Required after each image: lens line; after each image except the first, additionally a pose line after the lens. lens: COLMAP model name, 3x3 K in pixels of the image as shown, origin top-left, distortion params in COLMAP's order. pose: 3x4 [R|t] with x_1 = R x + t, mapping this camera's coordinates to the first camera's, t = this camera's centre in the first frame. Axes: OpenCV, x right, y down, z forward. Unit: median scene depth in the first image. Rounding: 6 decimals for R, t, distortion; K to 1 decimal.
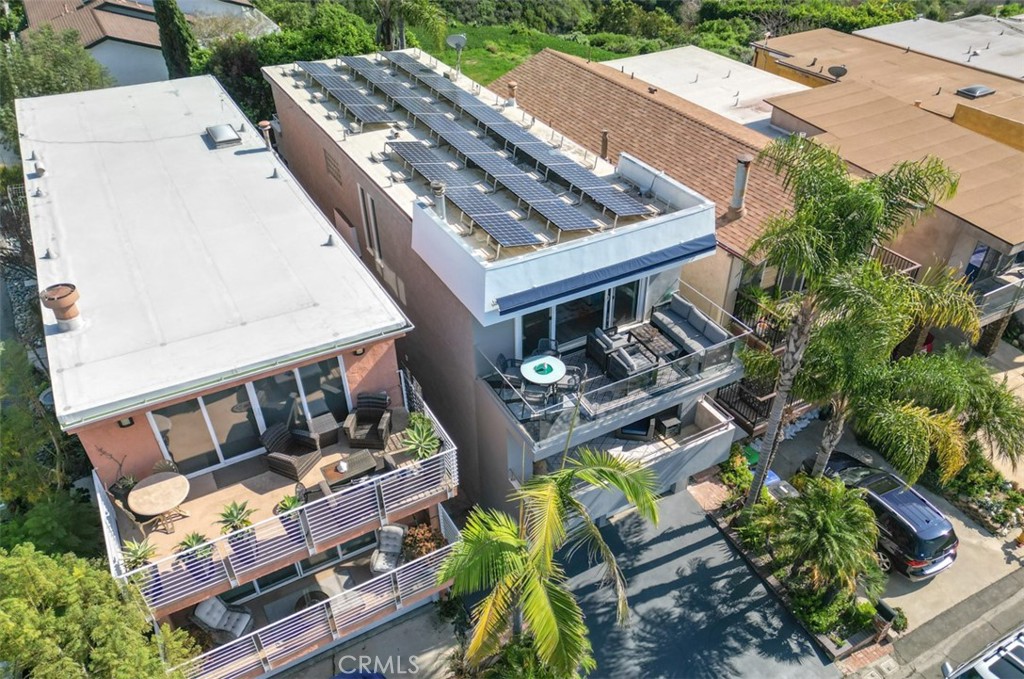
lens RADIAL K [[767.6, 0, 563.0], [0, 767.6, 416.1], [0, 0, 1]] dist [0.045096, -0.037197]
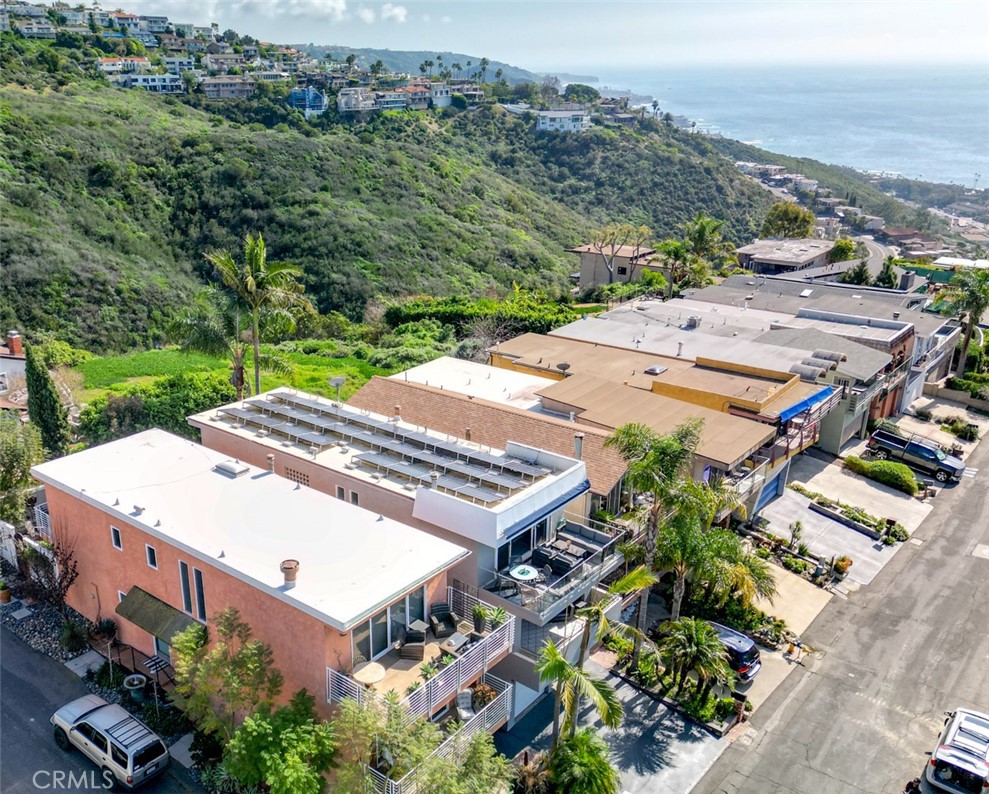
lens RADIAL K [[941.7, 0, 485.8], [0, 941.7, 397.6], [0, 0, 1]] dist [-0.002530, 0.000000]
pose [[0.930242, -0.113473, 0.348960, -0.540648], [0.228887, 0.922739, -0.310103, 0.140046], [-0.286811, 0.368343, 0.884343, -0.622032]]
